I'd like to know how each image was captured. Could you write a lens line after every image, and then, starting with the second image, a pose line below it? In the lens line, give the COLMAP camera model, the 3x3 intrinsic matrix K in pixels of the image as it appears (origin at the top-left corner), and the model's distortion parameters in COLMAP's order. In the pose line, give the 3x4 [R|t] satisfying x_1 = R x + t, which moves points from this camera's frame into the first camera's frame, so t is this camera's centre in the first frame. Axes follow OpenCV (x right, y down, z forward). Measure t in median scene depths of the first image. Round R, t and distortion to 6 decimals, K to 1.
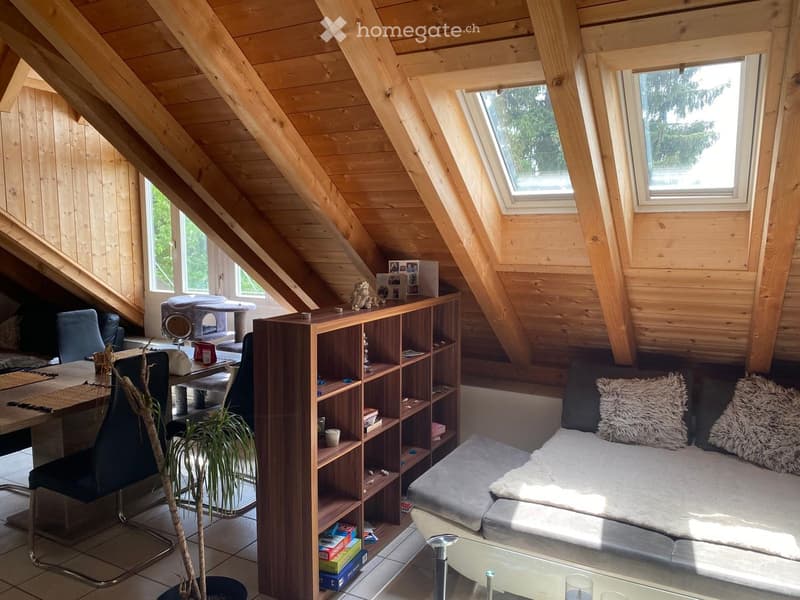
lens RADIAL K [[608.6, 0, 399.4], [0, 608.6, 303.1], [0, 0, 1]] dist [-0.003741, 0.002218]
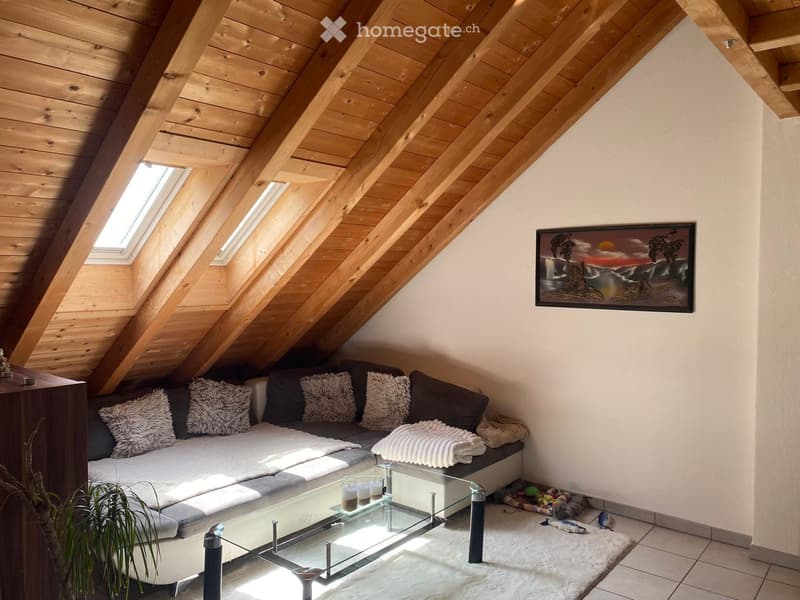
lens RADIAL K [[608.6, 0, 400.3], [0, 608.6, 298.2], [0, 0, 1]] dist [-0.003741, 0.002218]
pose [[0.196302, -0.044319, 0.979541, -0.765387], [0.119041, 0.992666, 0.021057, -0.043785], [-0.973291, 0.112472, 0.200138, 0.249052]]
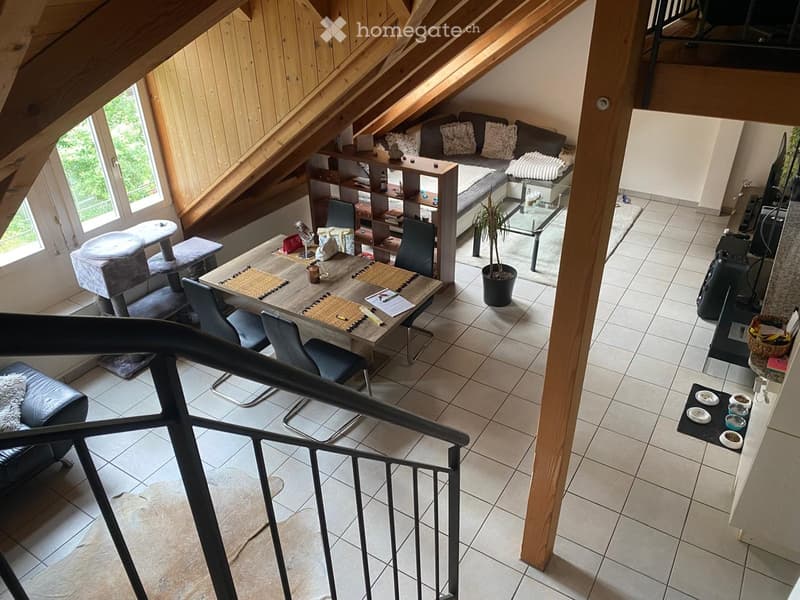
lens RADIAL K [[608.6, 0, 399.7], [0, 608.6, 299.8], [0, 0, 1]] dist [-0.003741, 0.002218]
pose [[0.065118, -0.529051, 0.846088, -1.815716], [0.147061, 0.843717, 0.516250, -0.567835], [-0.986982, 0.090809, 0.132744, 0.748048]]
